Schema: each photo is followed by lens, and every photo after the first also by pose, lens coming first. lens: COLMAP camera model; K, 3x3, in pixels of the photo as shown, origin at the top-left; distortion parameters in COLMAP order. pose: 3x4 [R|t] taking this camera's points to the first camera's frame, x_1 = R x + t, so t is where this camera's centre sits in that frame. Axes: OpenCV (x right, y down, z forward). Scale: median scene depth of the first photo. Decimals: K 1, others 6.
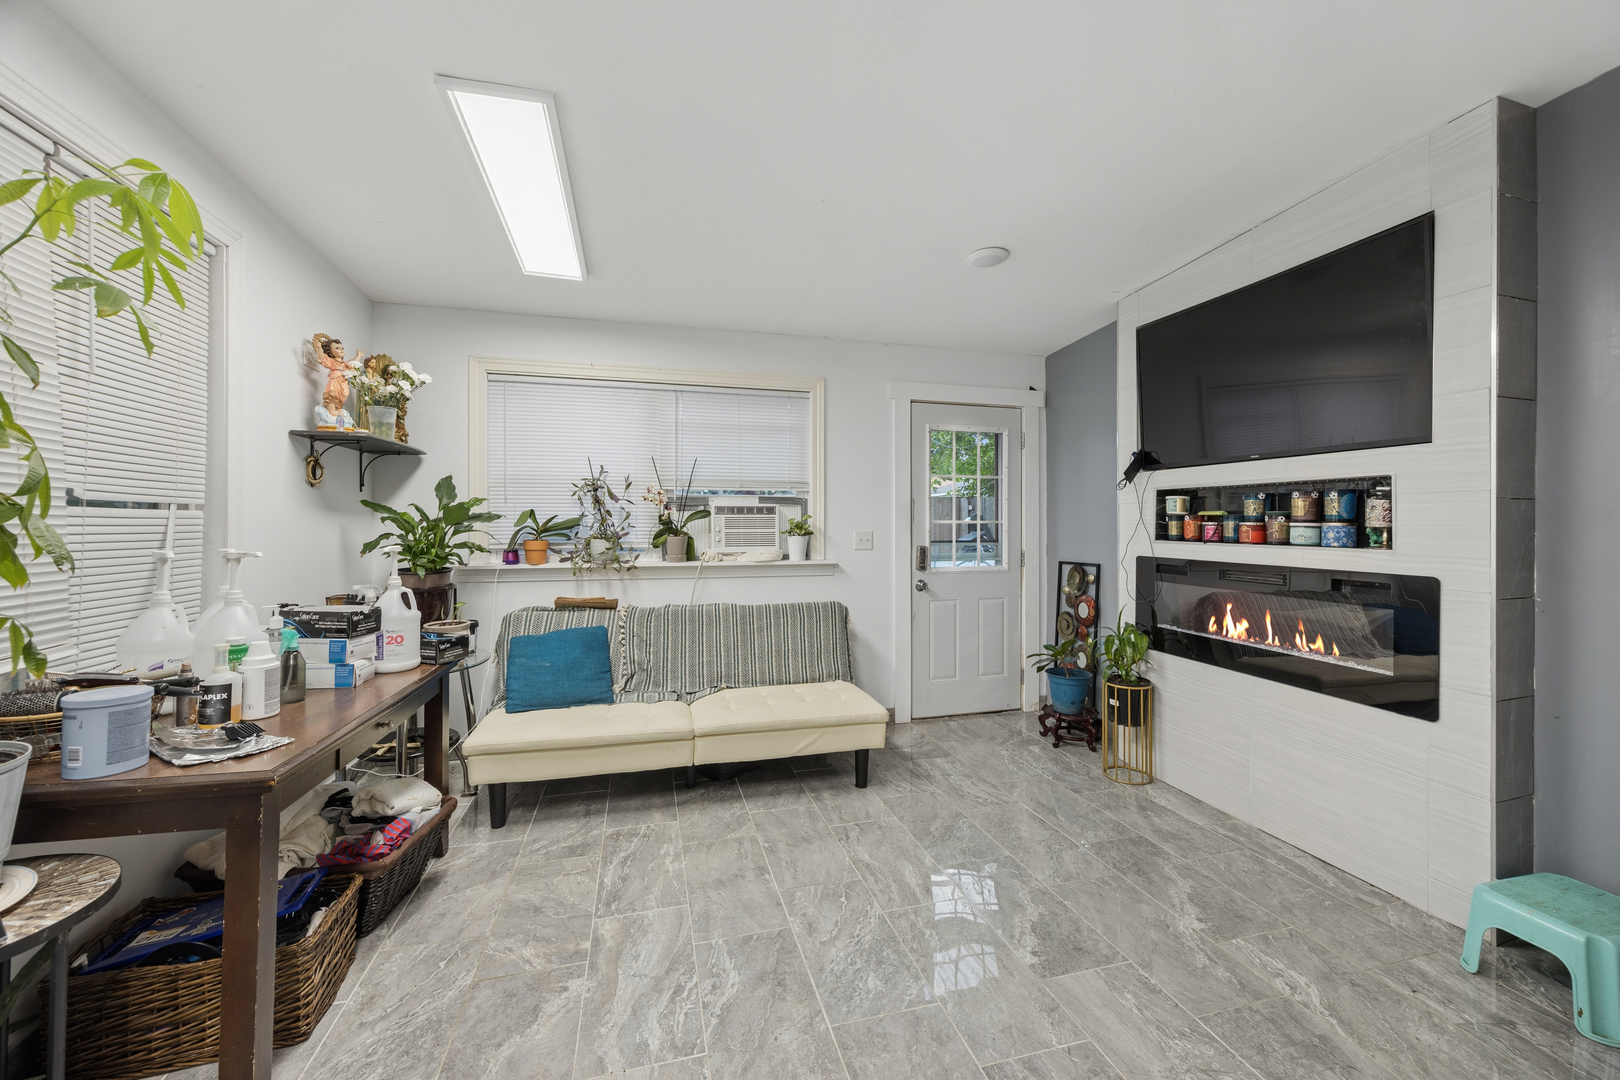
lens RADIAL K [[623.2, 0, 794.4], [0, 623.2, 514.3], [0, 0, 1]] dist [-0.006732, 0.000266]
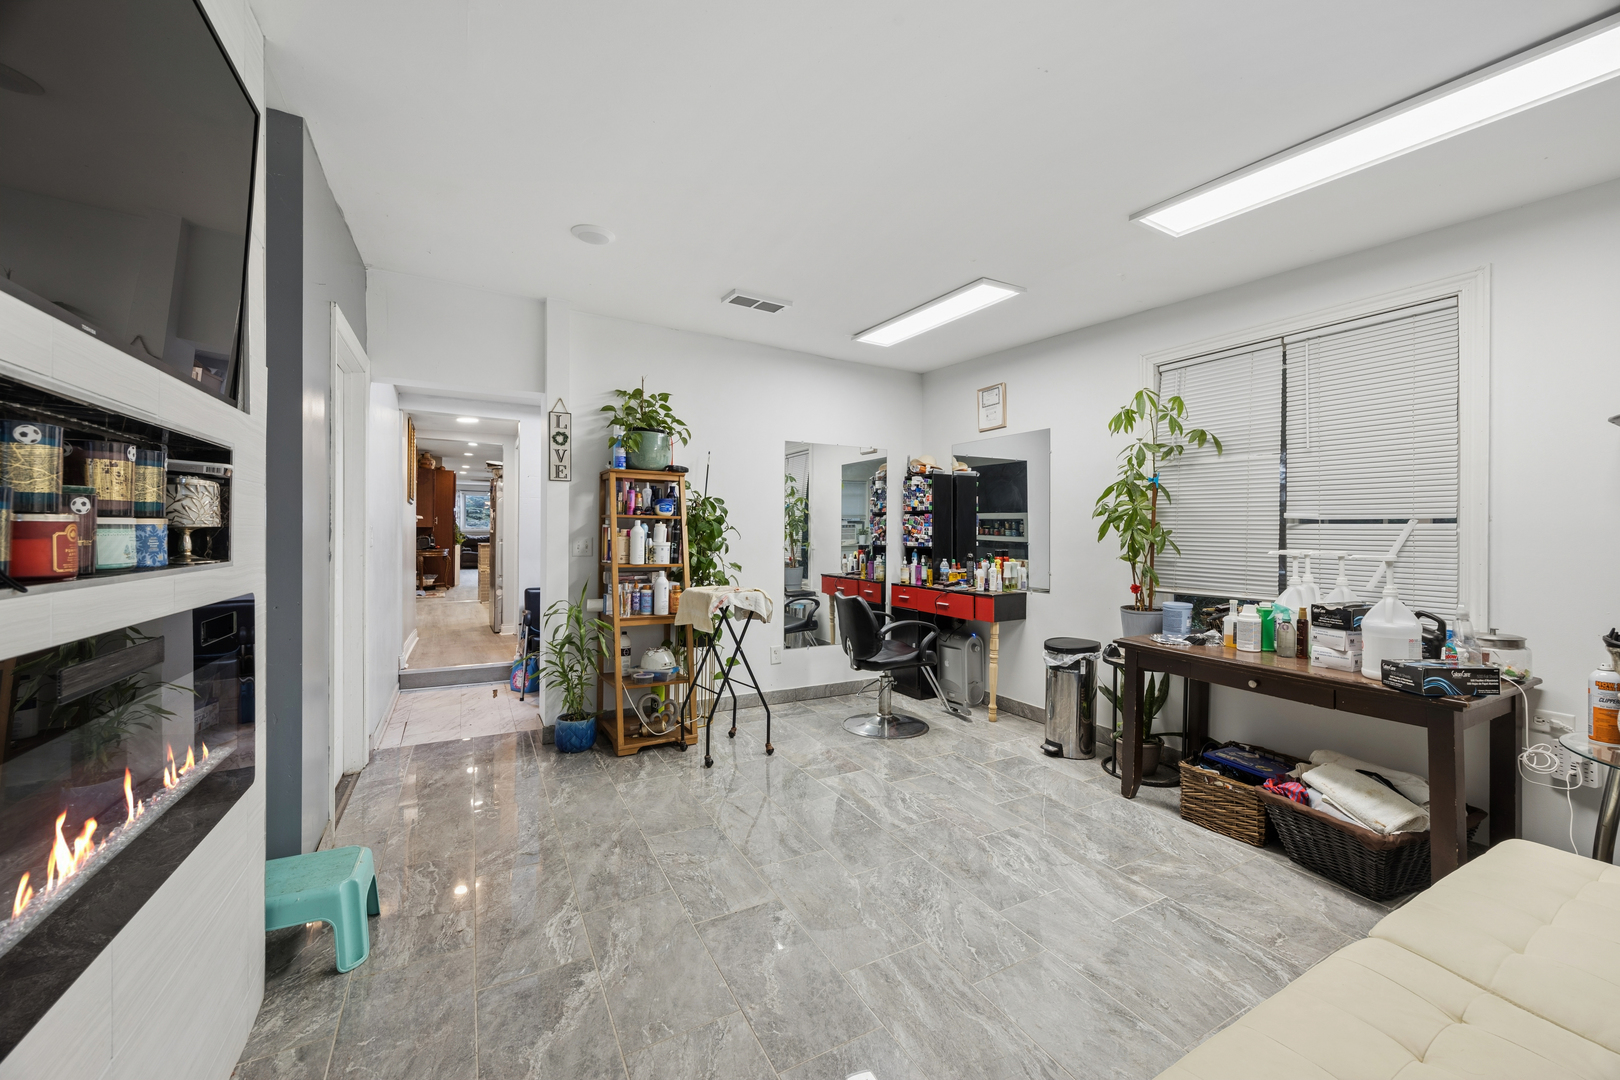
lens RADIAL K [[623.2, 0, 810.7], [0, 623.2, 535.0], [0, 0, 1]] dist [-0.006732, 0.000266]
pose [[-0.964677, -0.007628, -0.263324, 0.606567], [-0.006202, 0.999961, -0.006249, 0.034373], [0.263361, -0.004395, -0.964687, 2.019013]]
